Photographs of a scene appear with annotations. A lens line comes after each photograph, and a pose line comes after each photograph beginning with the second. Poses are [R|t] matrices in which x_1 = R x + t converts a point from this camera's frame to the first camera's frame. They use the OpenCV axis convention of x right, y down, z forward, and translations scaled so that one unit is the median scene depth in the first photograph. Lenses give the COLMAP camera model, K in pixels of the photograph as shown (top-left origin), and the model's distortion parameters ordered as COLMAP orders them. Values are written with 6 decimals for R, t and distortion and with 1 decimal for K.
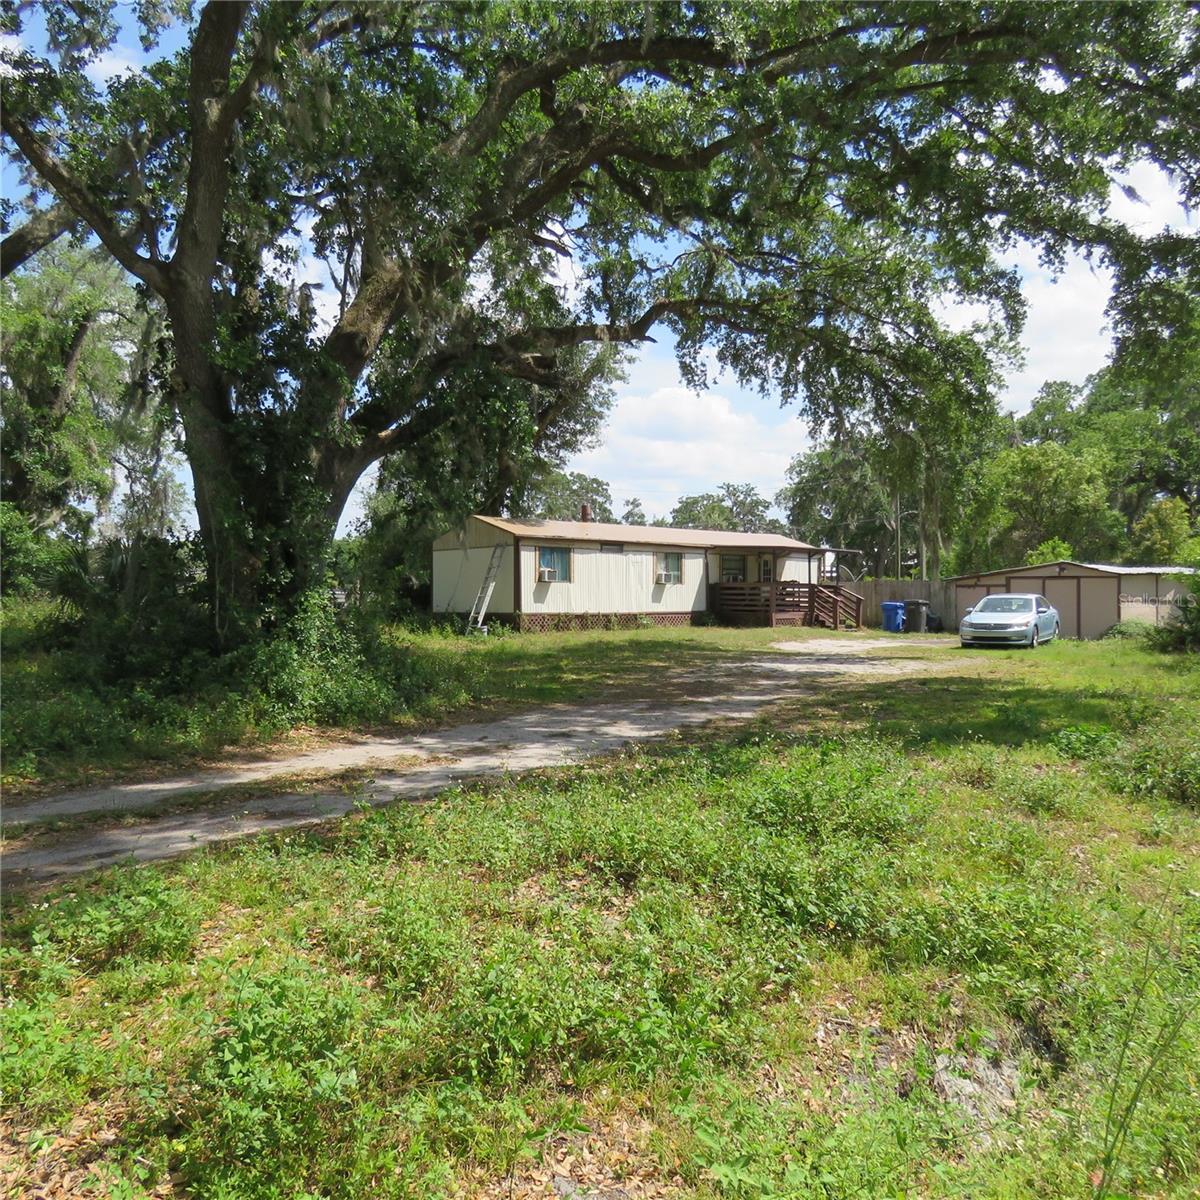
lens RADIAL K [[1027.7, 0, 600.0], [0, 1027.7, 600.0], [0, 0, 1]] dist [-0.017366, 0.010207]
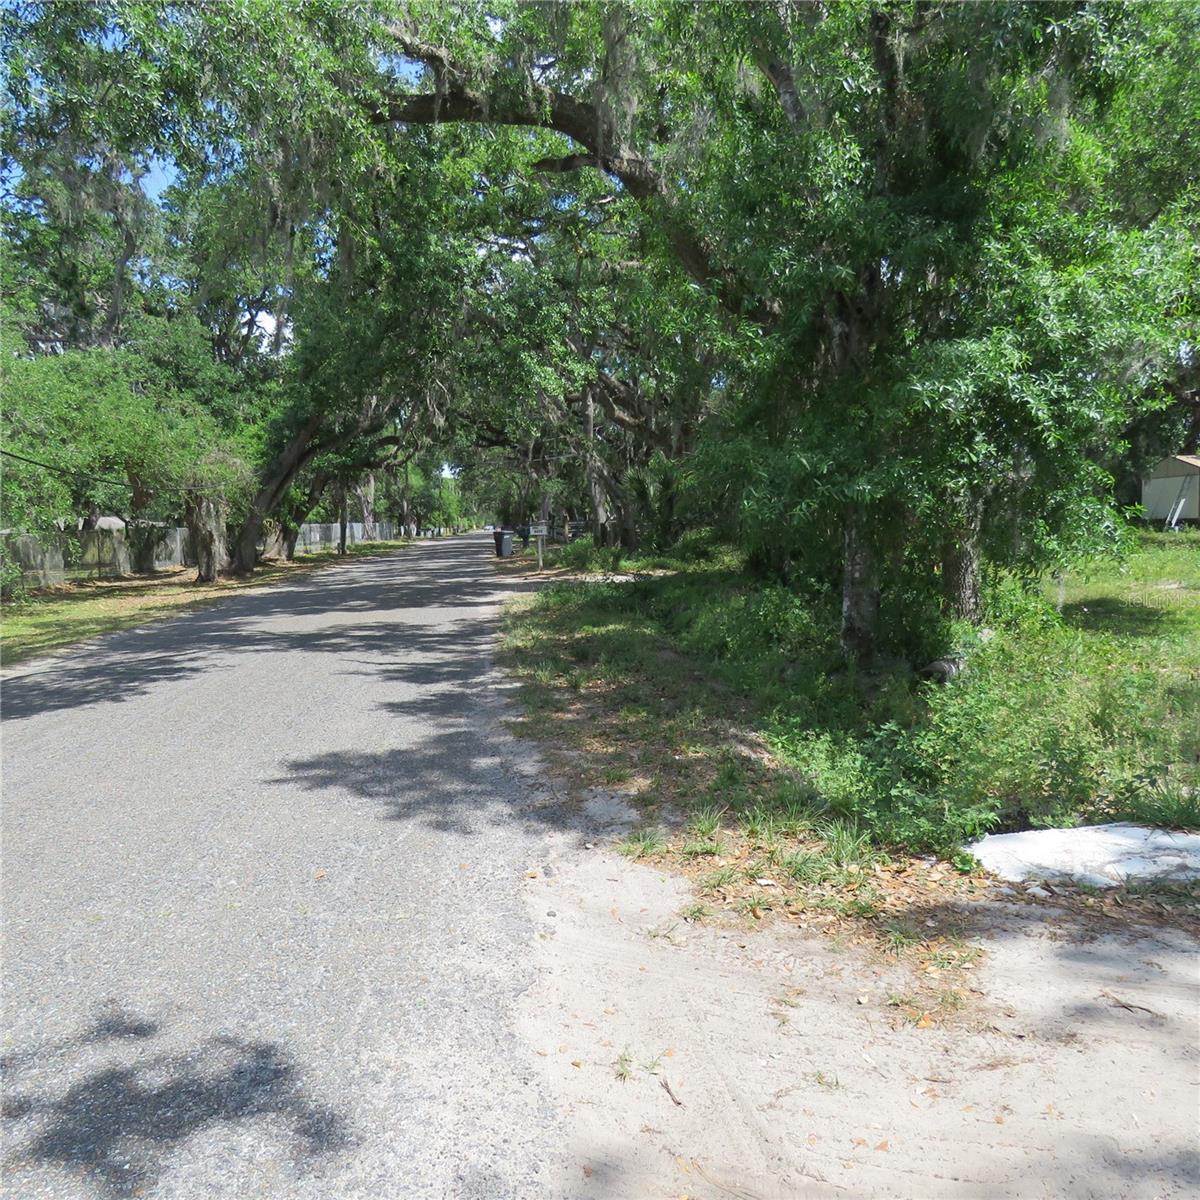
lens RADIAL K [[1013.3, 0, 596.3], [0, 1013.3, 600.2], [0, 0, 1]] dist [-0.014031, 0.004952]
pose [[0.787809, 0.029248, -0.615225, 0.142973], [0.018042, 0.997347, 0.070517, 0.012569], [0.615656, -0.066654, 0.785191, -0.781364]]
